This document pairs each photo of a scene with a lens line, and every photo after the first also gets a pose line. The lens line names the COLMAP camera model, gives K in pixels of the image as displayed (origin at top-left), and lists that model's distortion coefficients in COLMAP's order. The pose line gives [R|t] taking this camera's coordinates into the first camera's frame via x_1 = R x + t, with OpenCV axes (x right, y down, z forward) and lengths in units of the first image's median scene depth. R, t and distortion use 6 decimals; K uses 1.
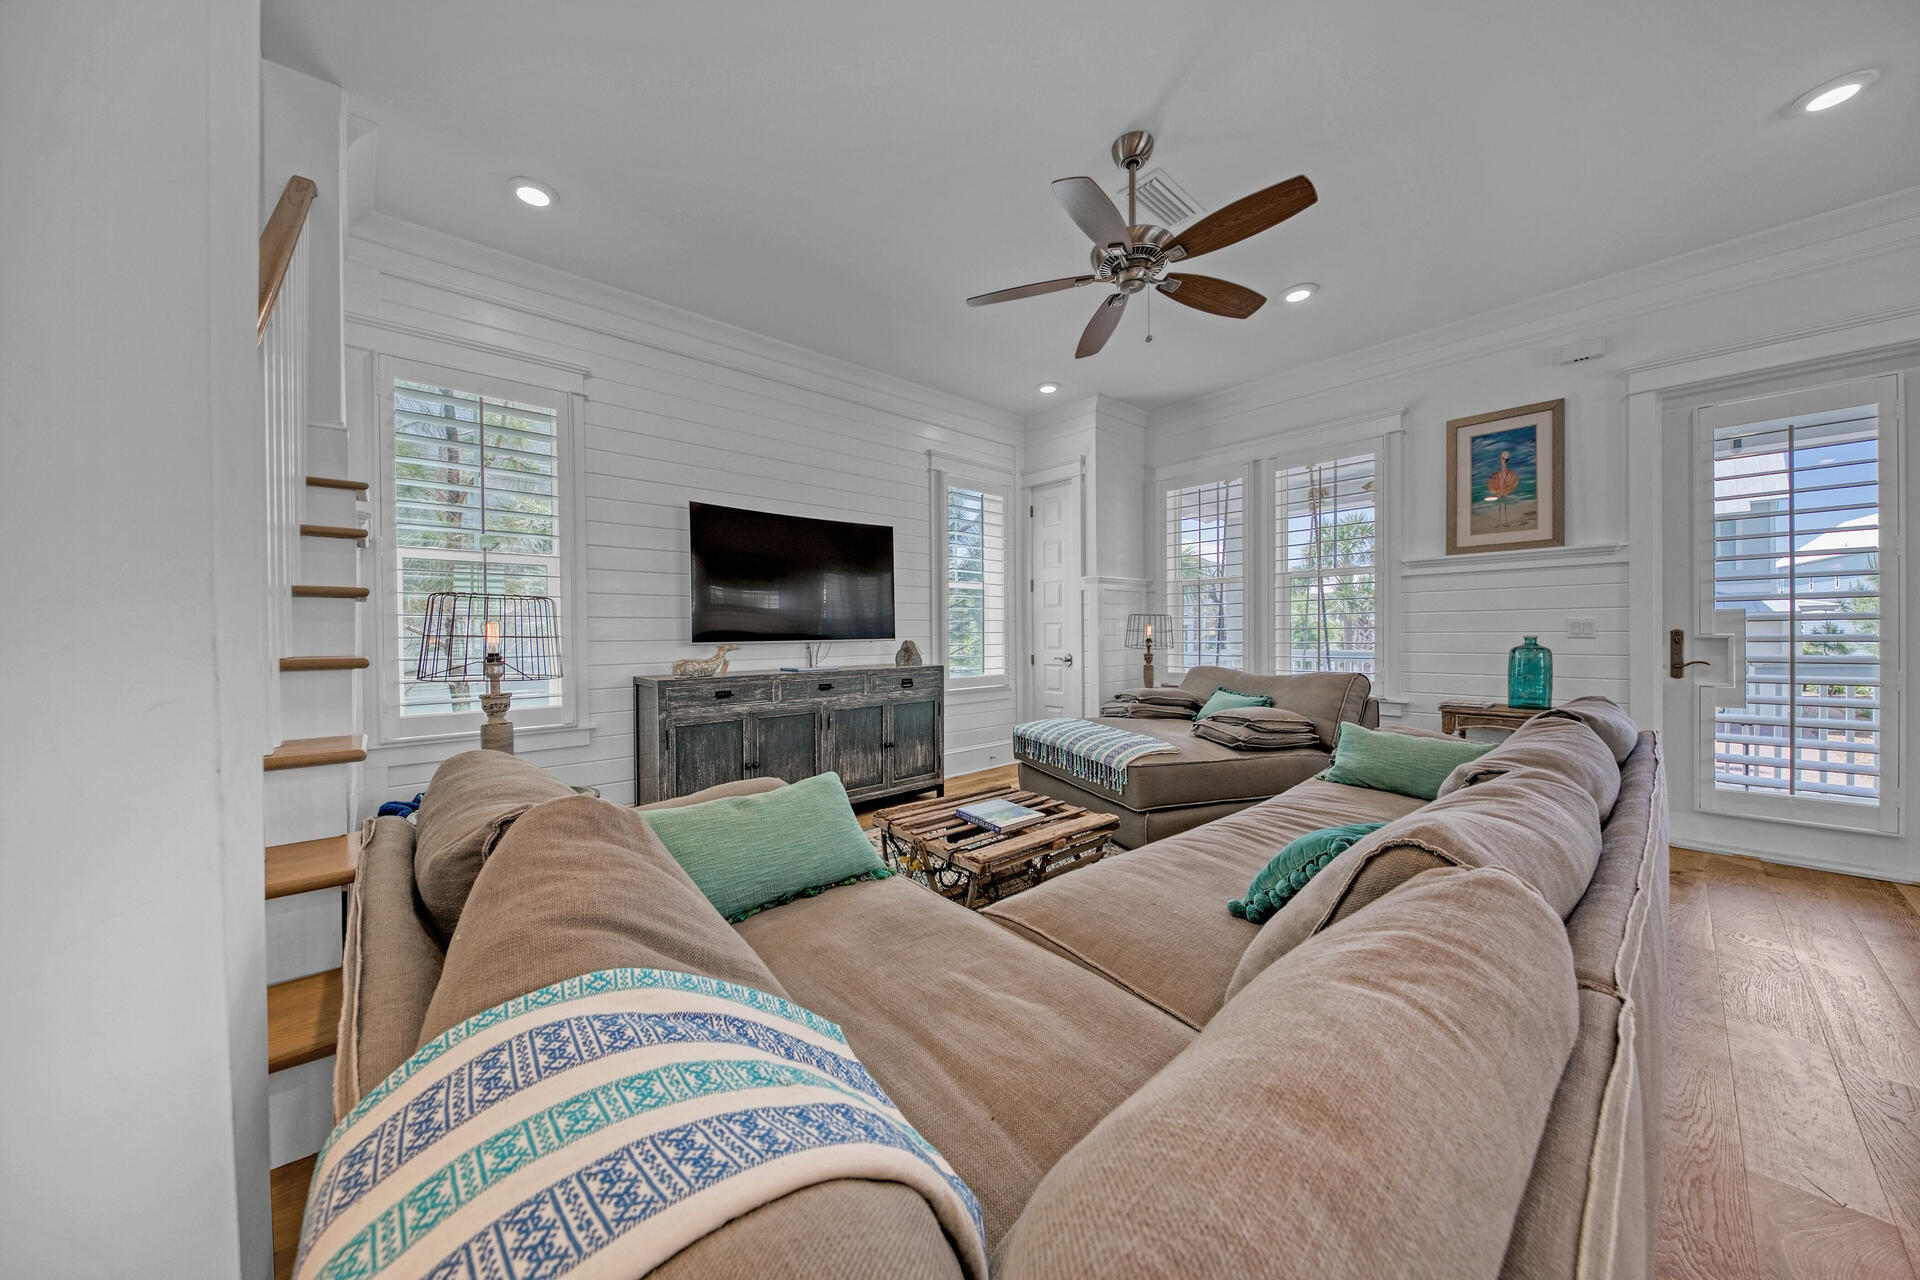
lens RADIAL K [[648.8, 0, 964.6], [0, 648.8, 638.7], [0, 0, 1]] dist [0.001063, -0.002737]
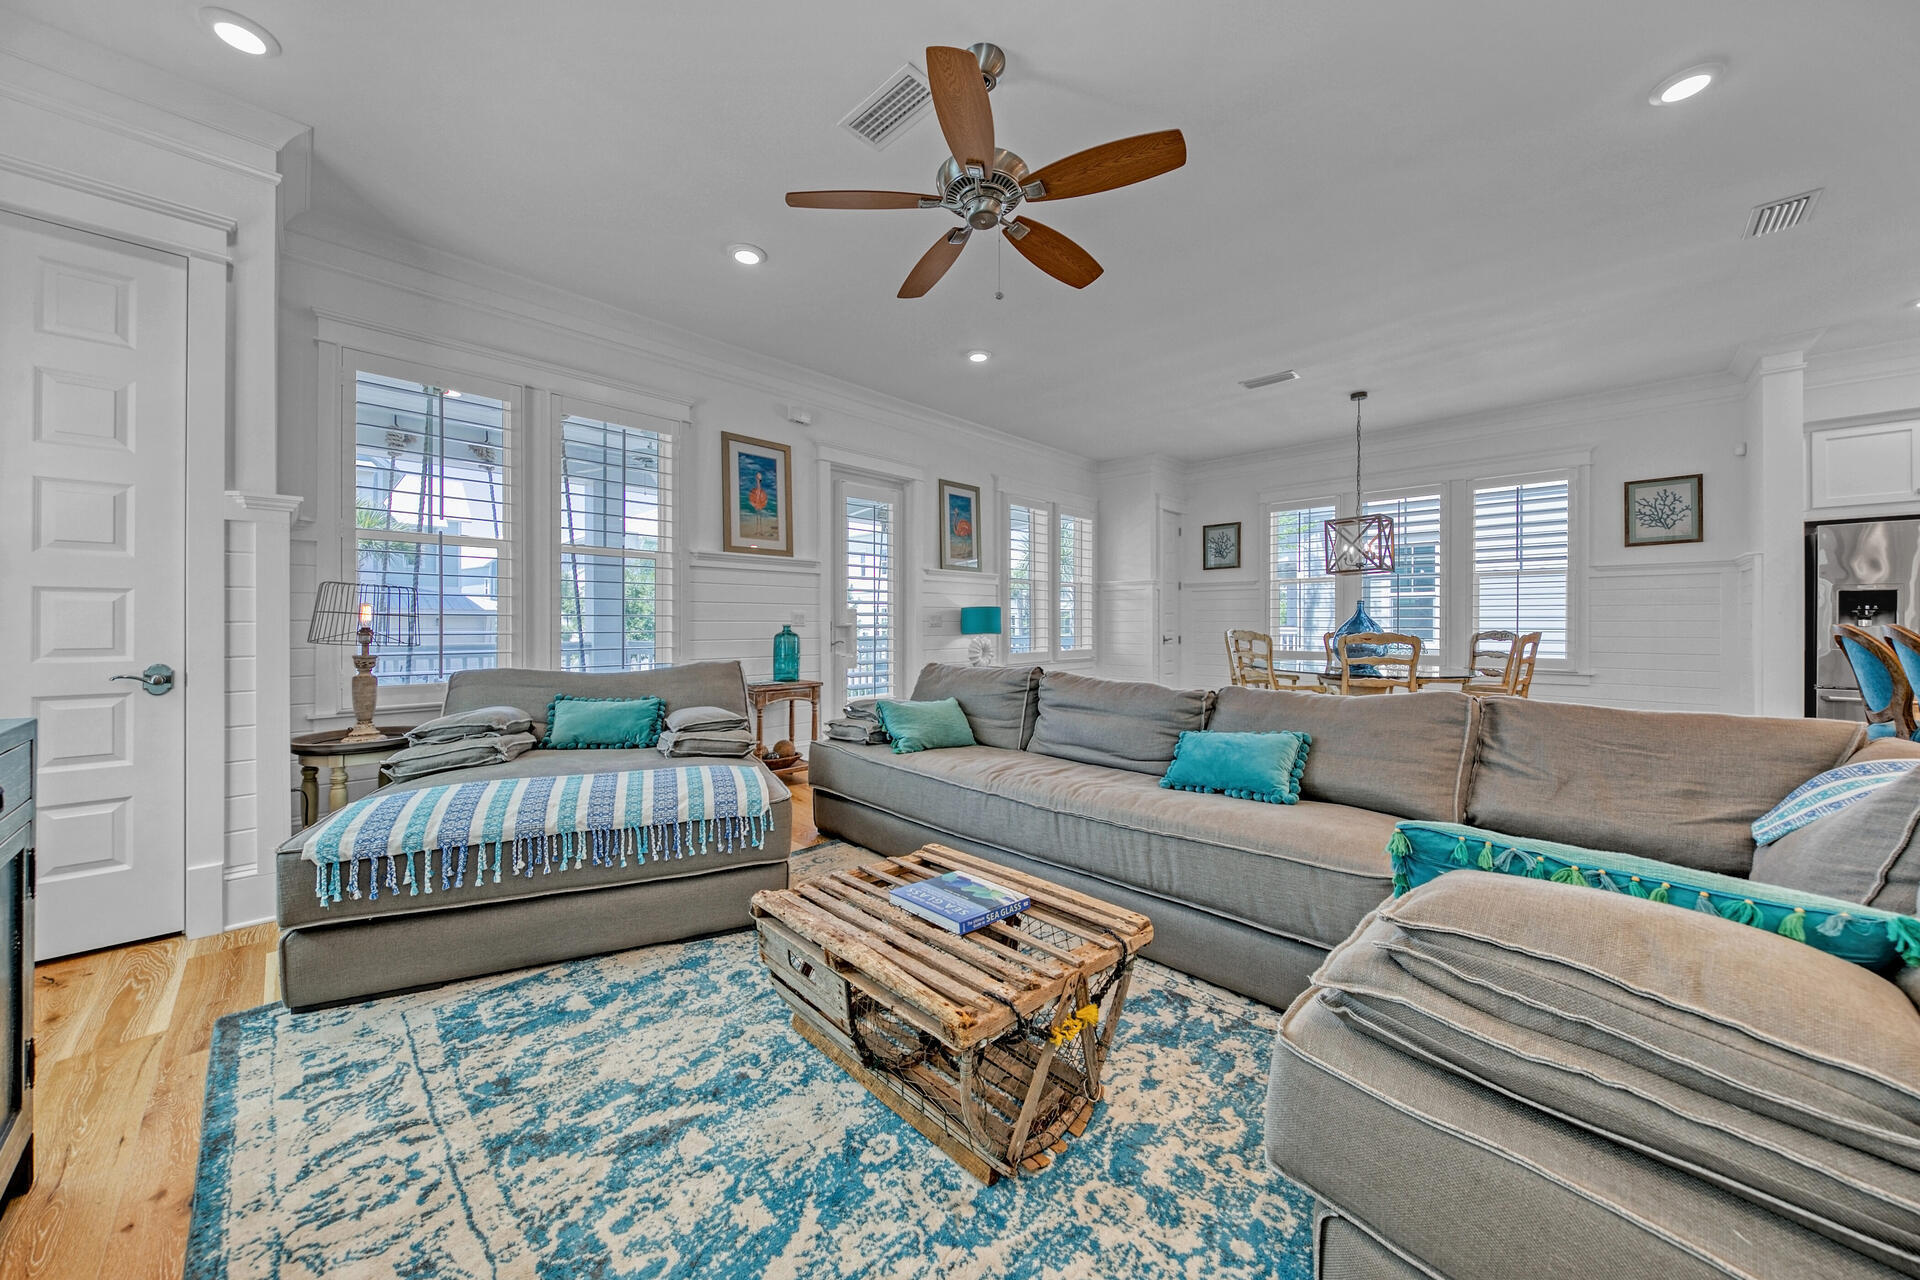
lens RADIAL K [[648.8, 0, 938.8], [0, 648.8, 626.4], [0, 0, 1]] dist [0.001063, -0.002737]
pose [[-0.051219, 0.003427, 0.998682, -0.407428], [0.007614, 0.999966, -0.003040, 0.005520], [-0.998658, 0.007448, -0.051244, 0.742011]]
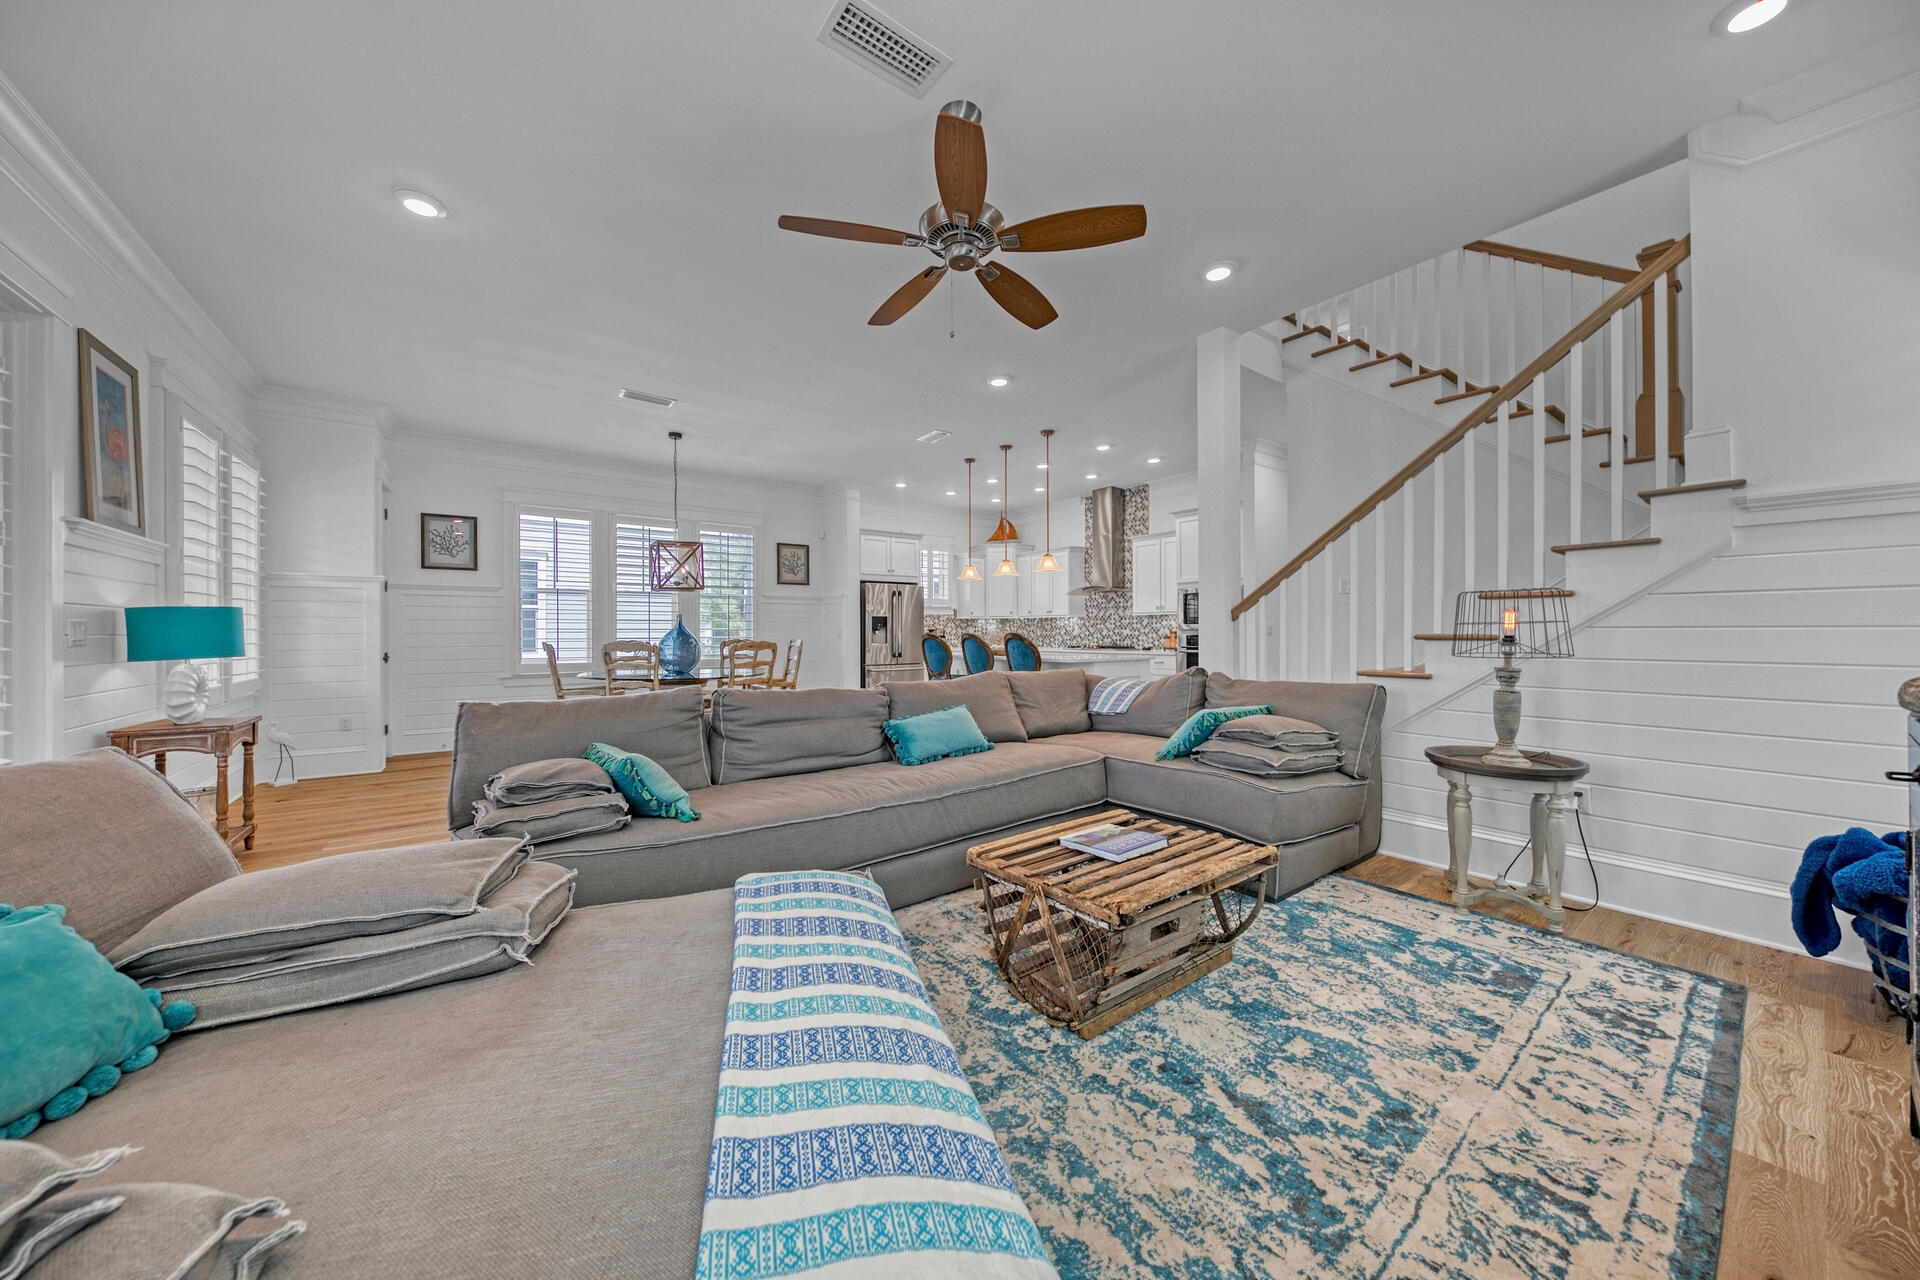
lens RADIAL K [[648.8, 0, 957.4], [0, 648.8, 633.4], [0, 0, 1]] dist [0.001063, -0.002737]
pose [[-0.995657, 0.013110, 0.092174, 0.119990], [0.013846, 0.999877, 0.007353, -0.003331], [-0.092066, 0.008598, -0.995716, 1.301970]]
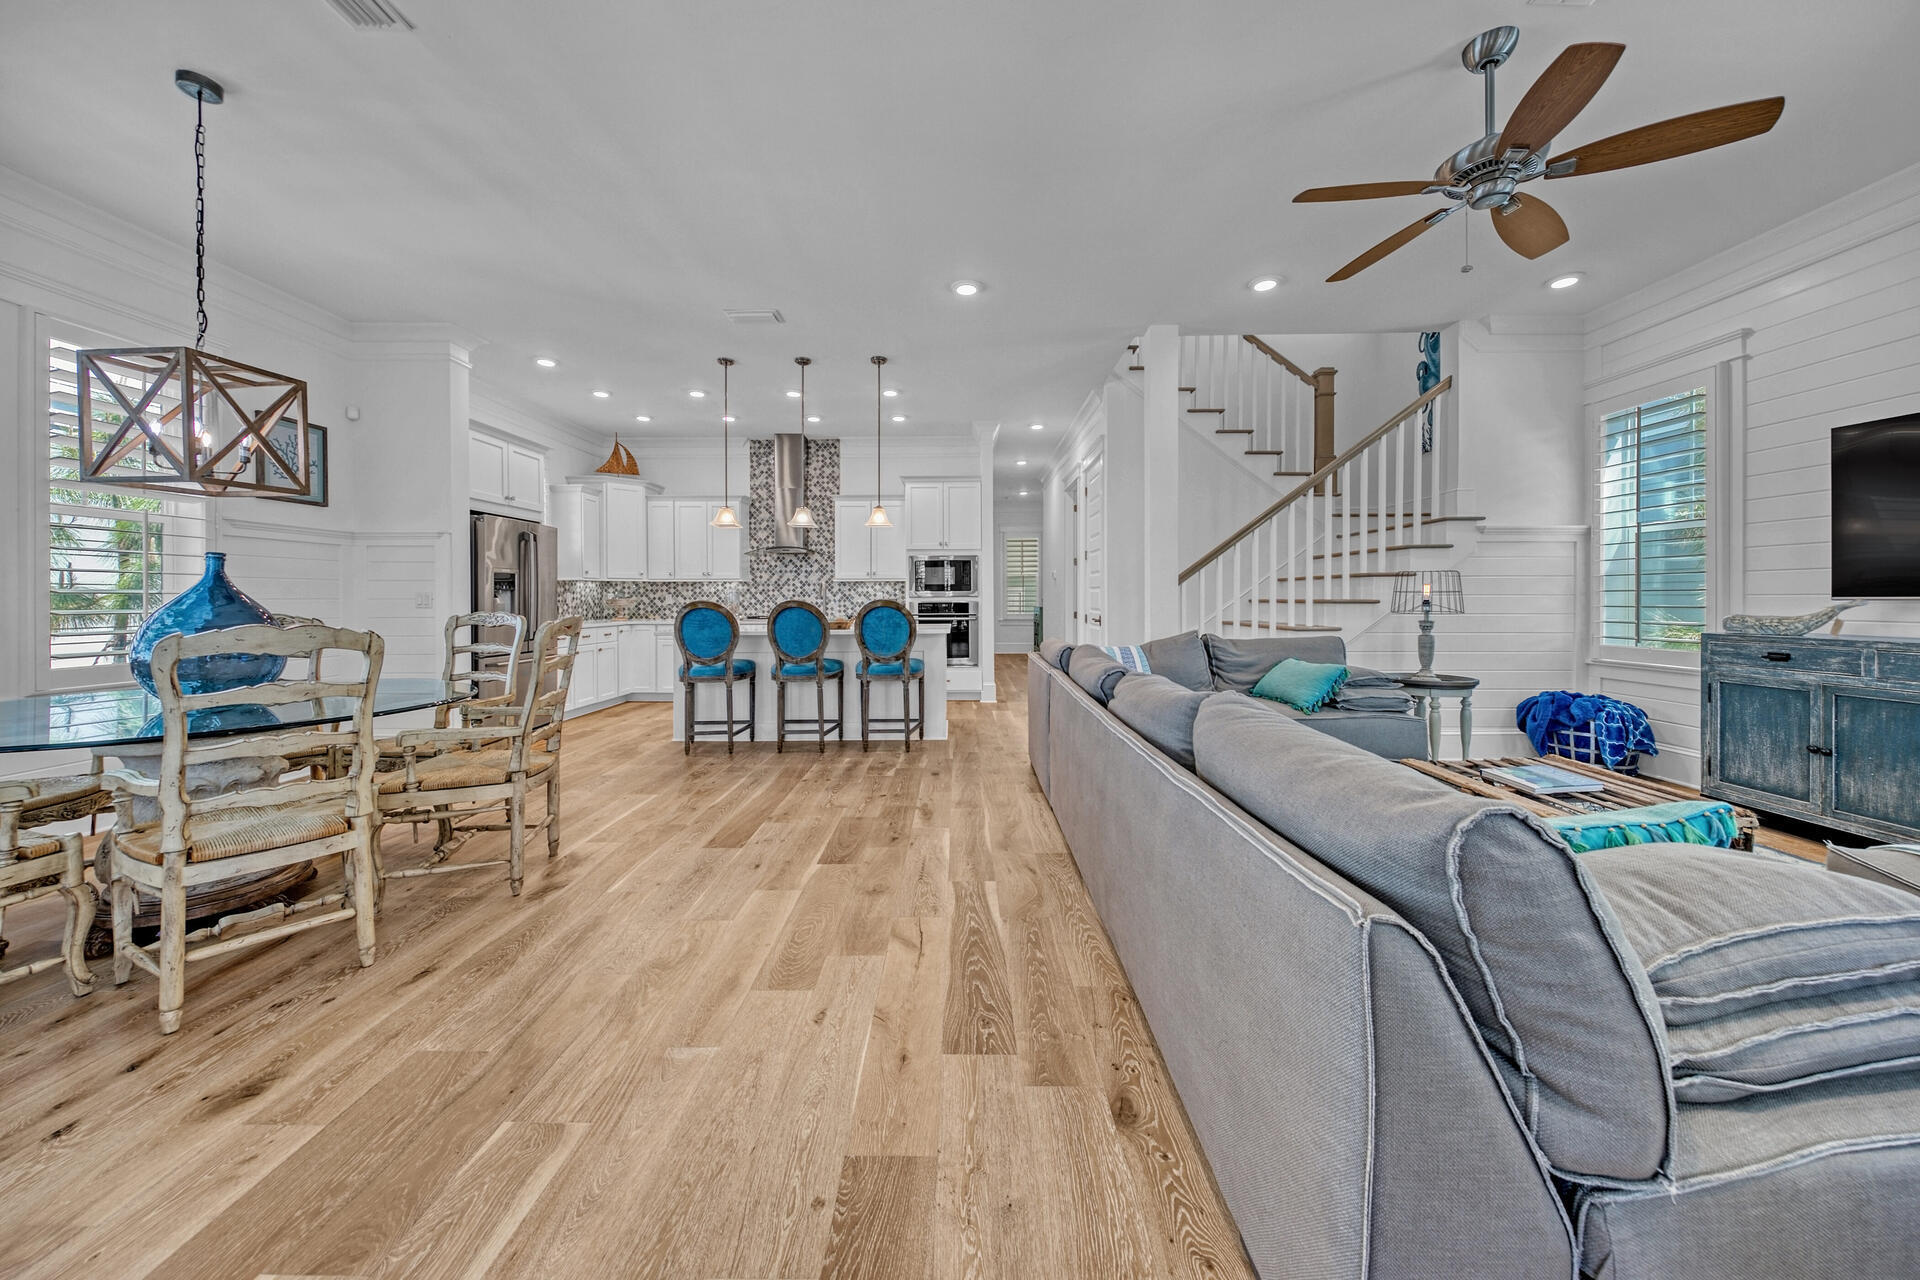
lens RADIAL K [[648.8, 0, 952.8], [0, 648.8, 602.8], [0, 0, 1]] dist [0.001063, -0.002737]
pose [[-0.677089, 0.017336, -0.735697, 0.939443], [0.004258, 0.999798, 0.019641, -0.007926], [0.735888, 0.010166, -0.677026, 0.708440]]
